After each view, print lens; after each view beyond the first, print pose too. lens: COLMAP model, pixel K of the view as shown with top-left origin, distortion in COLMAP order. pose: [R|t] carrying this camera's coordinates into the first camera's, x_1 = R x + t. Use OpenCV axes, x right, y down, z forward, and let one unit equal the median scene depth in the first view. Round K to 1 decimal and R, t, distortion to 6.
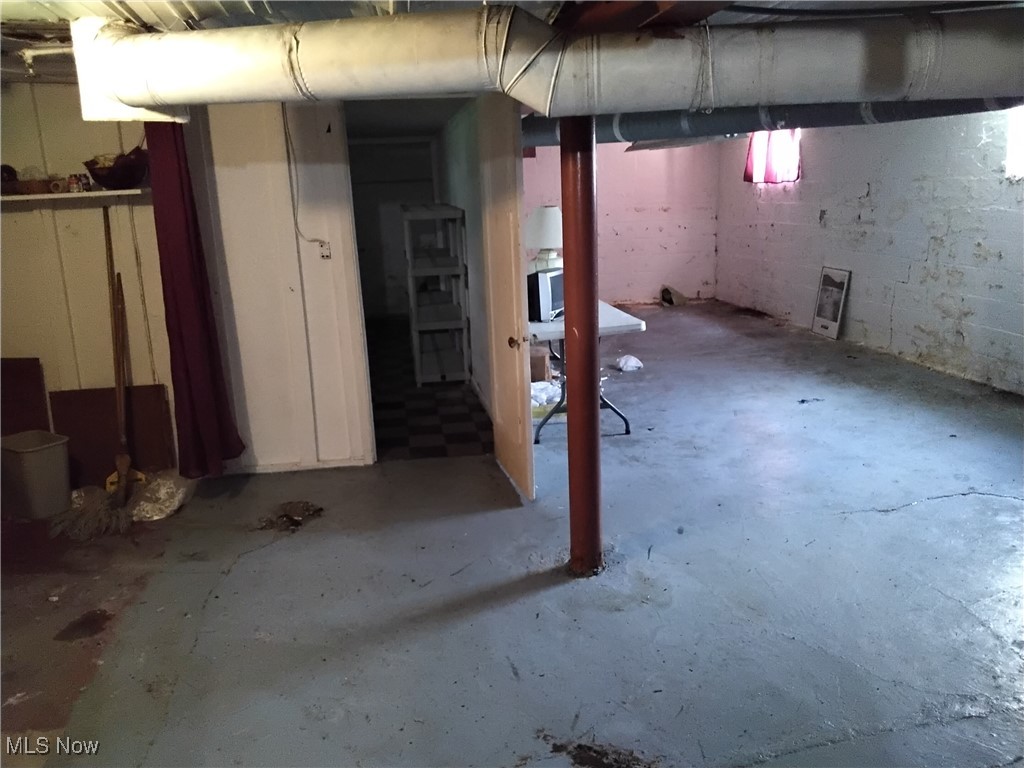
lens RADIAL K [[781.5, 0, 510.2], [0, 781.5, 380.7], [0, 0, 1]] dist [0.004375, -0.051175]
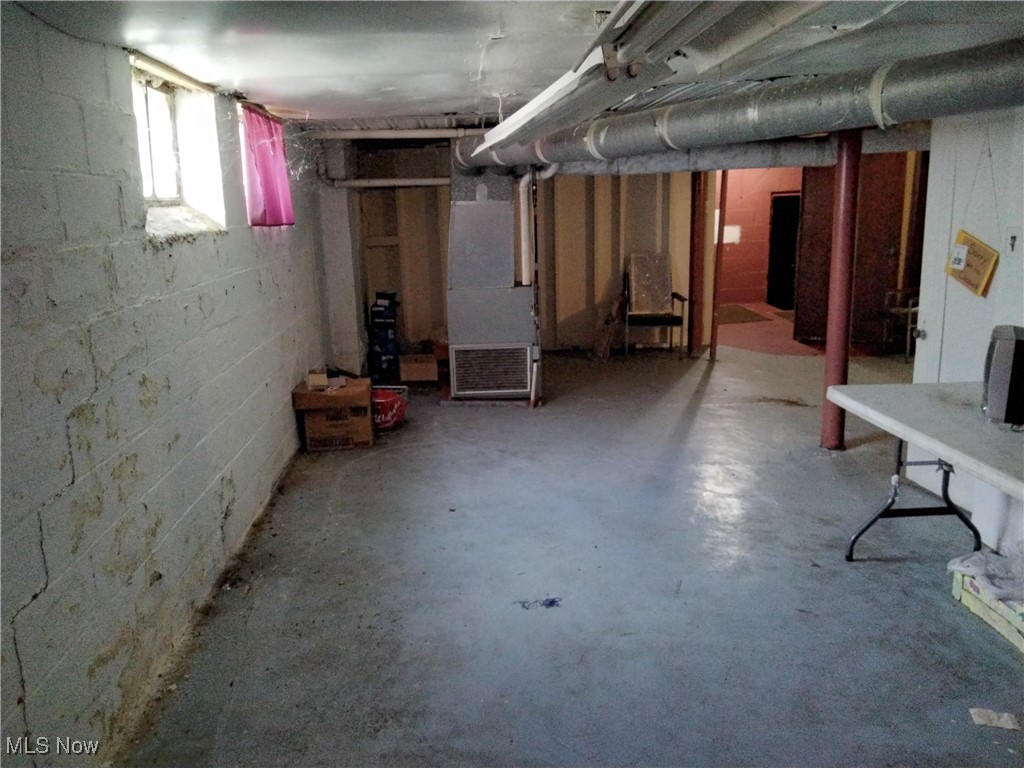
lens RADIAL K [[781.5, 0, 513.3], [0, 781.5, 383.8], [0, 0, 1]] dist [0.004375, -0.051175]
pose [[-0.992748, 0.047395, 0.110475, 0.342713], [0.090831, 0.897725, 0.431092, -0.377104], [-0.078744, 0.438000, -0.895520, 1.491557]]
